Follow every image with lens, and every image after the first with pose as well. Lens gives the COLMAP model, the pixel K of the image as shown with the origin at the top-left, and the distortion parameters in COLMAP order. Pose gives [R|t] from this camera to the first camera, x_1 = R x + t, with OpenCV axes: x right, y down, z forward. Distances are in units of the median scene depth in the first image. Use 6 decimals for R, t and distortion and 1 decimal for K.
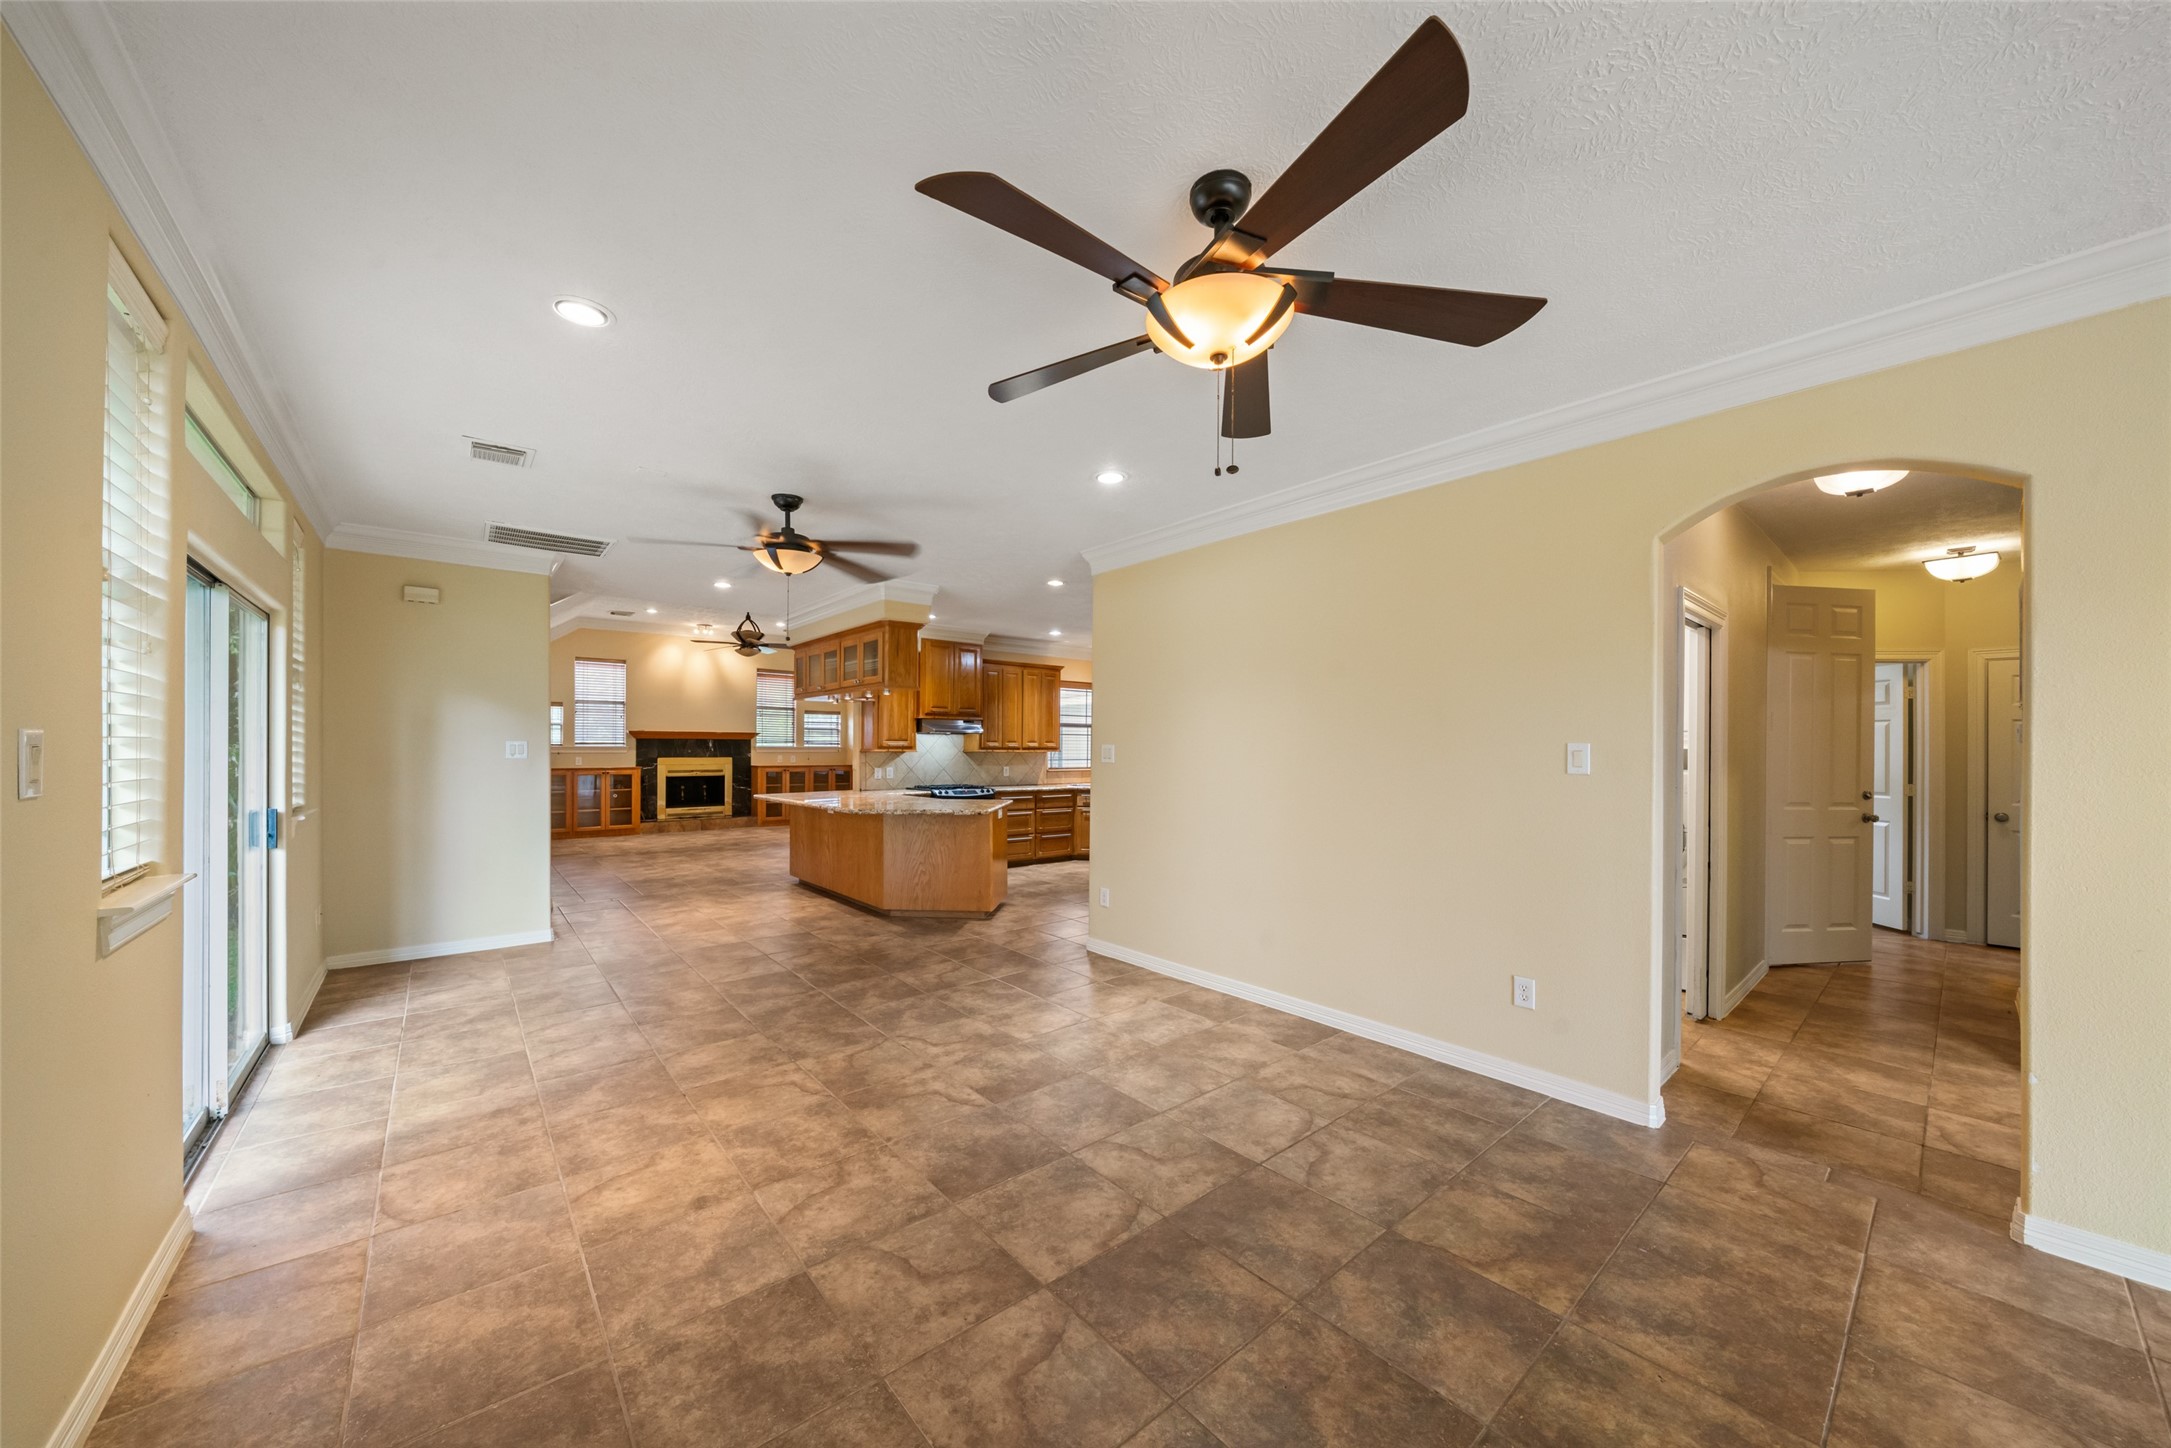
lens RADIAL K [[753.7, 0, 1077.2], [0, 753.7, 744.8], [0, 0, 1]] dist [-0.002855, -0.000146]
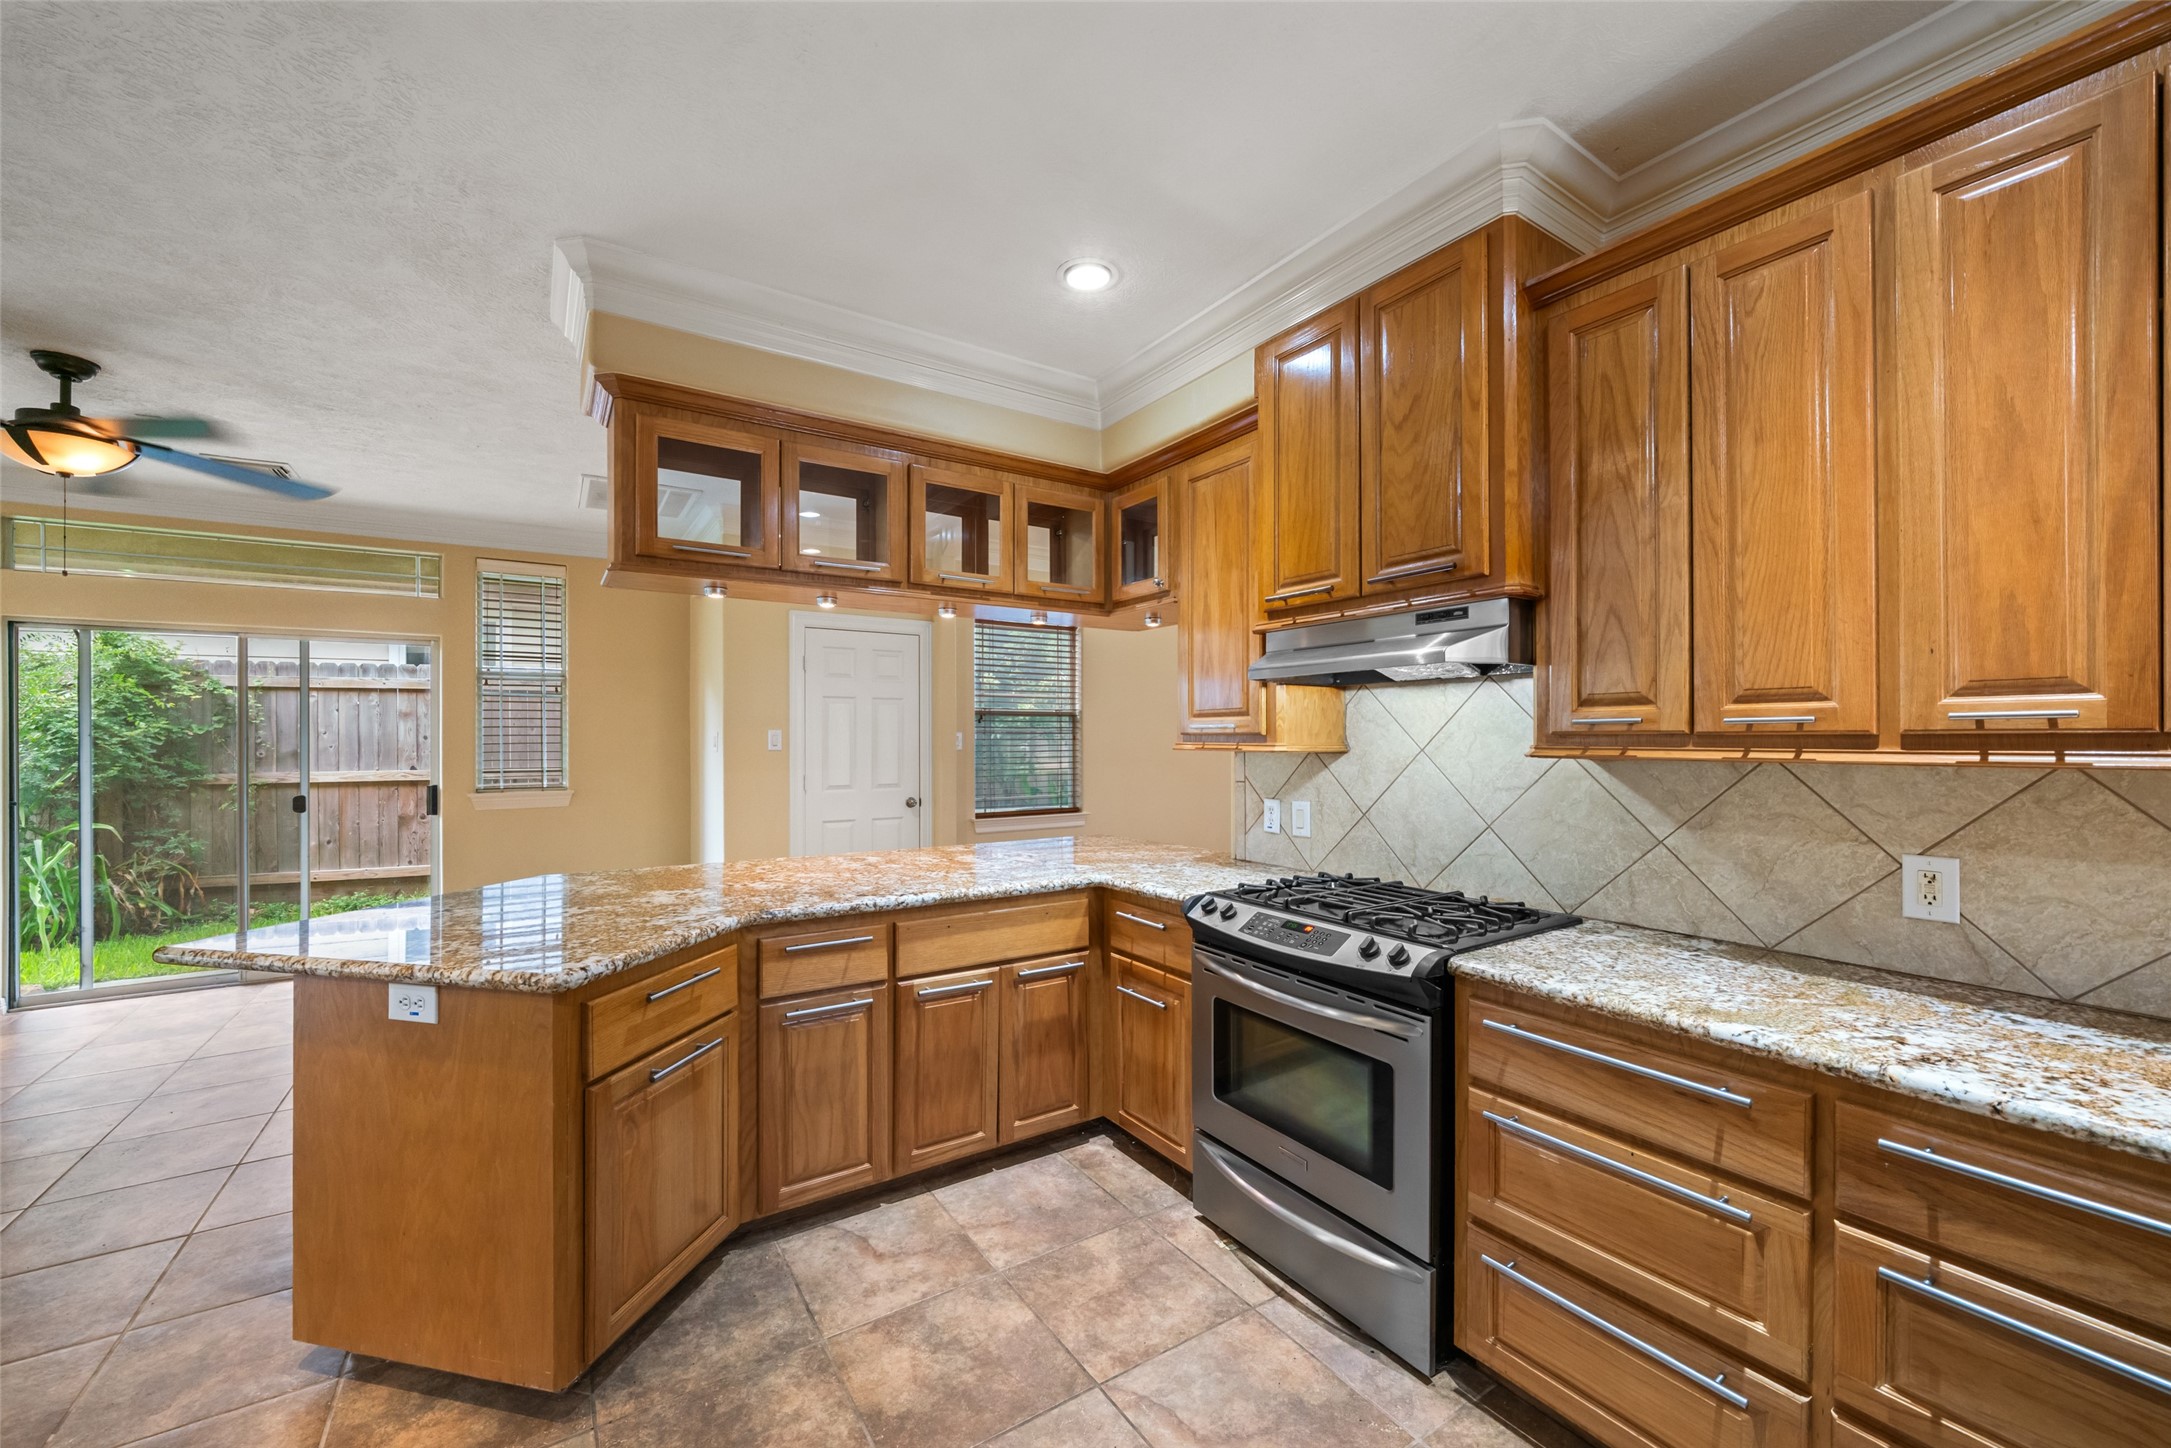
lens RADIAL K [[835.5, 0, 1070.8], [0, 835.5, 738.0], [0, 0, 1]] dist [-0.002616, 0.000226]
pose [[-0.125327, -0.003365, -0.992110, 0.330998], [0.004277, 0.999983, -0.003932, 0.014386], [0.992106, -0.004736, -0.125310, 2.850328]]
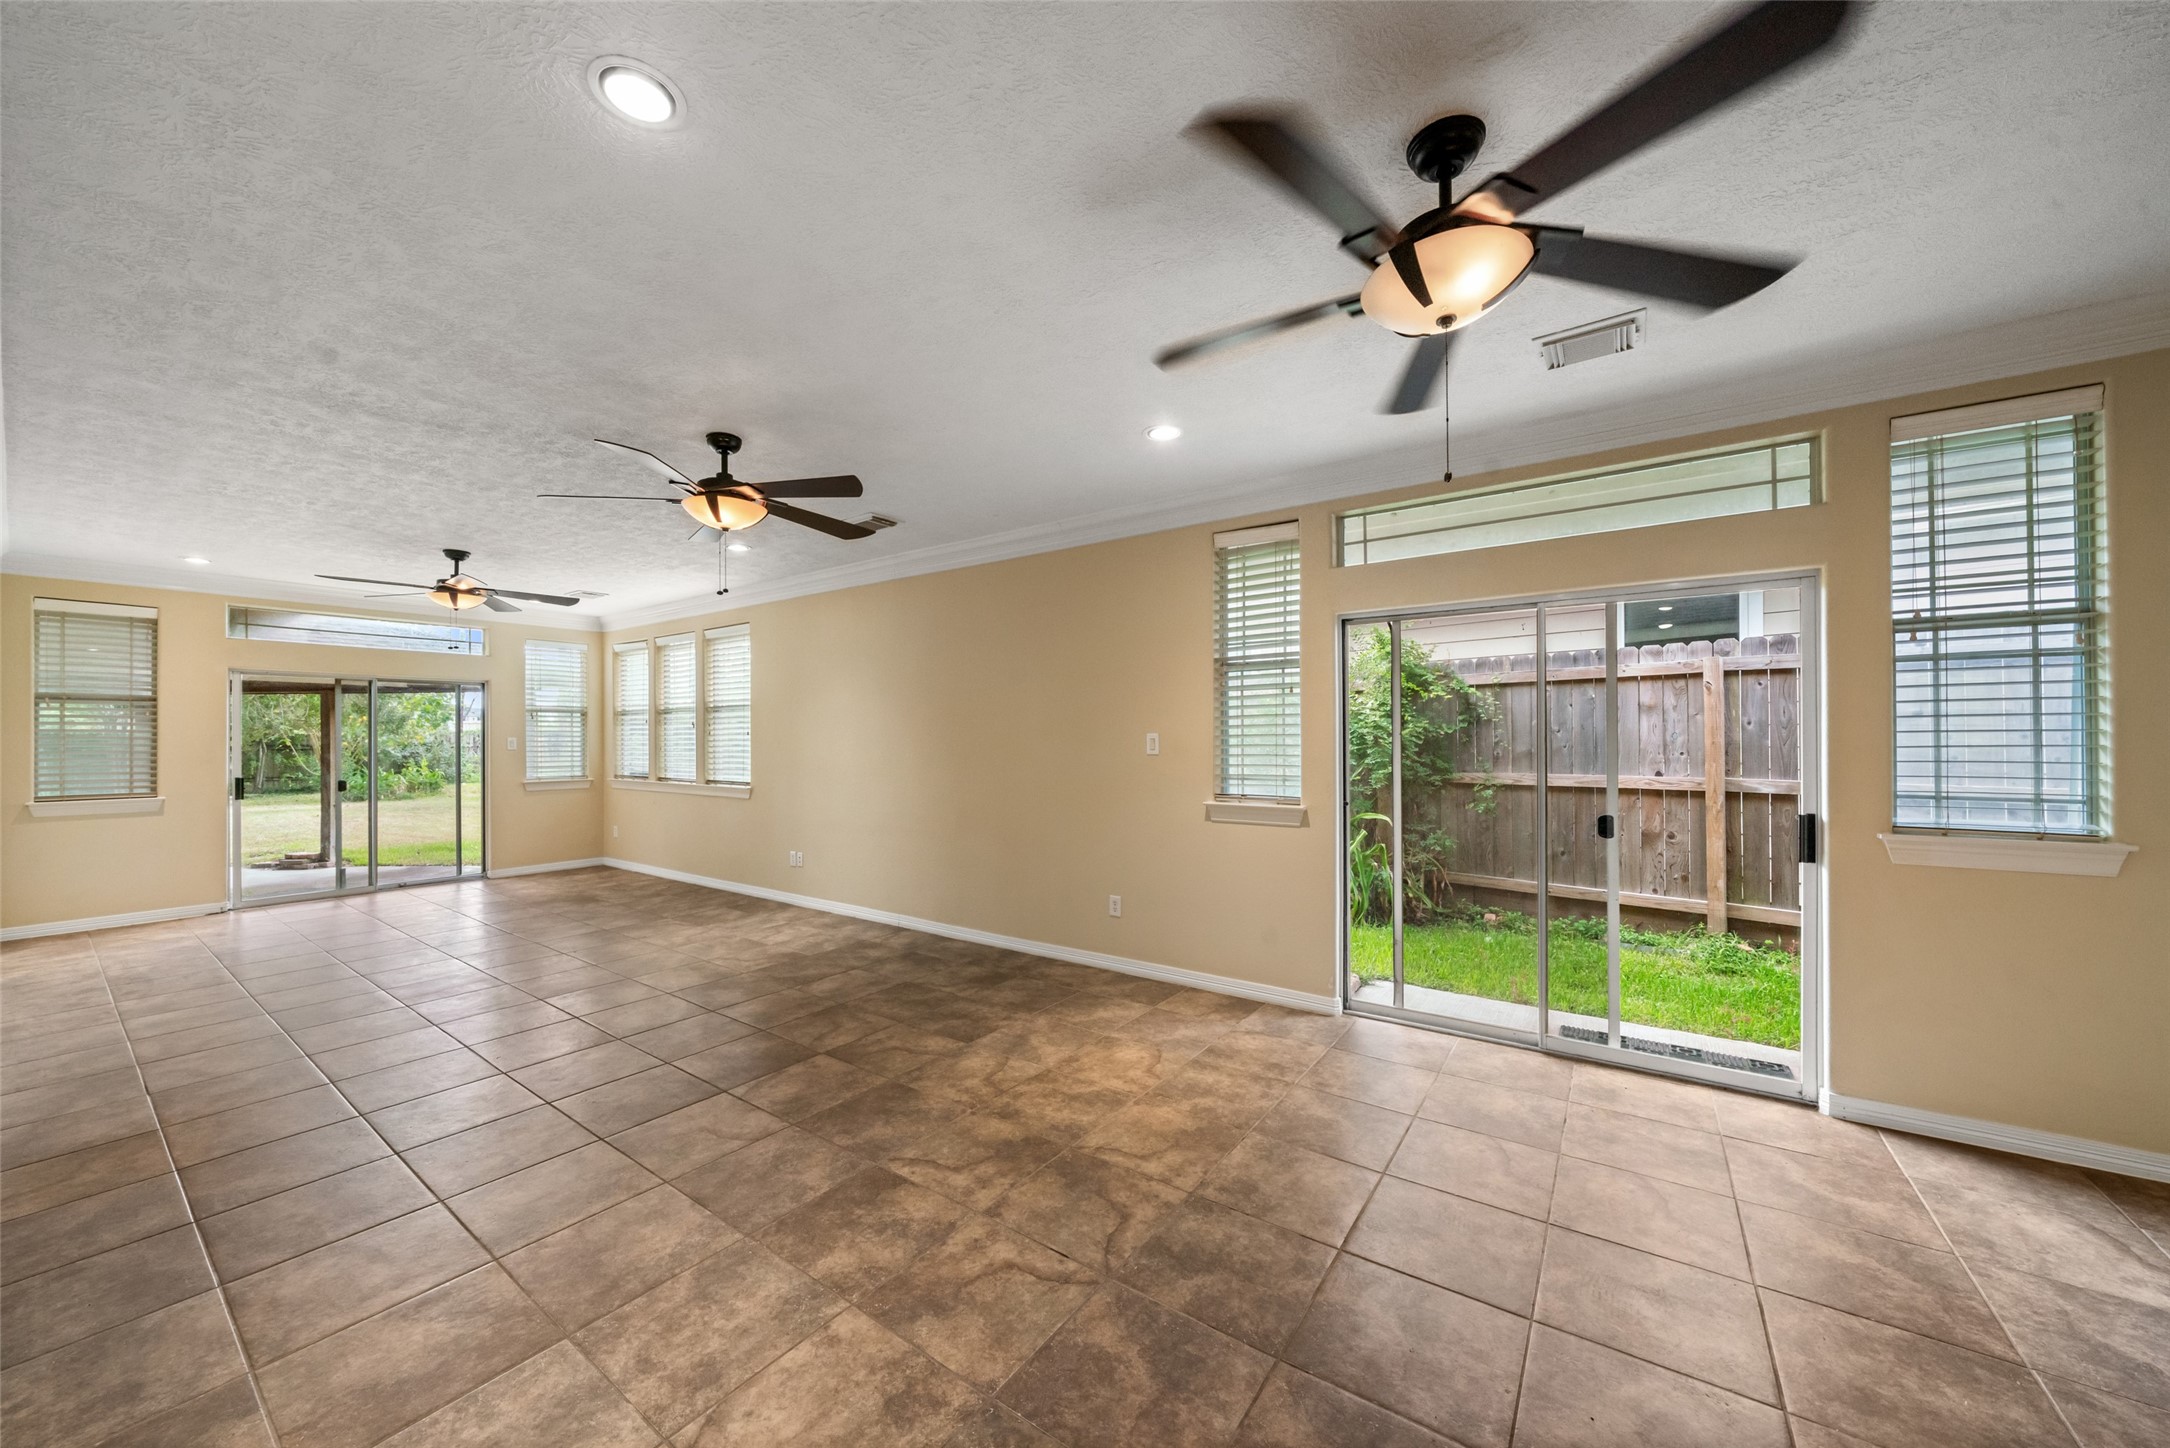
lens RADIAL K [[767.2, 0, 1074.6], [0, 767.2, 736.9], [0, 0, 1]] dist [-0.000078, 0.000006]
pose [[-0.969066, 0.000014, -0.246803, -0.116763], [0.001803, 0.999974, -0.007021, 0.007342], [0.246797, -0.007249, -0.969040, 1.966107]]
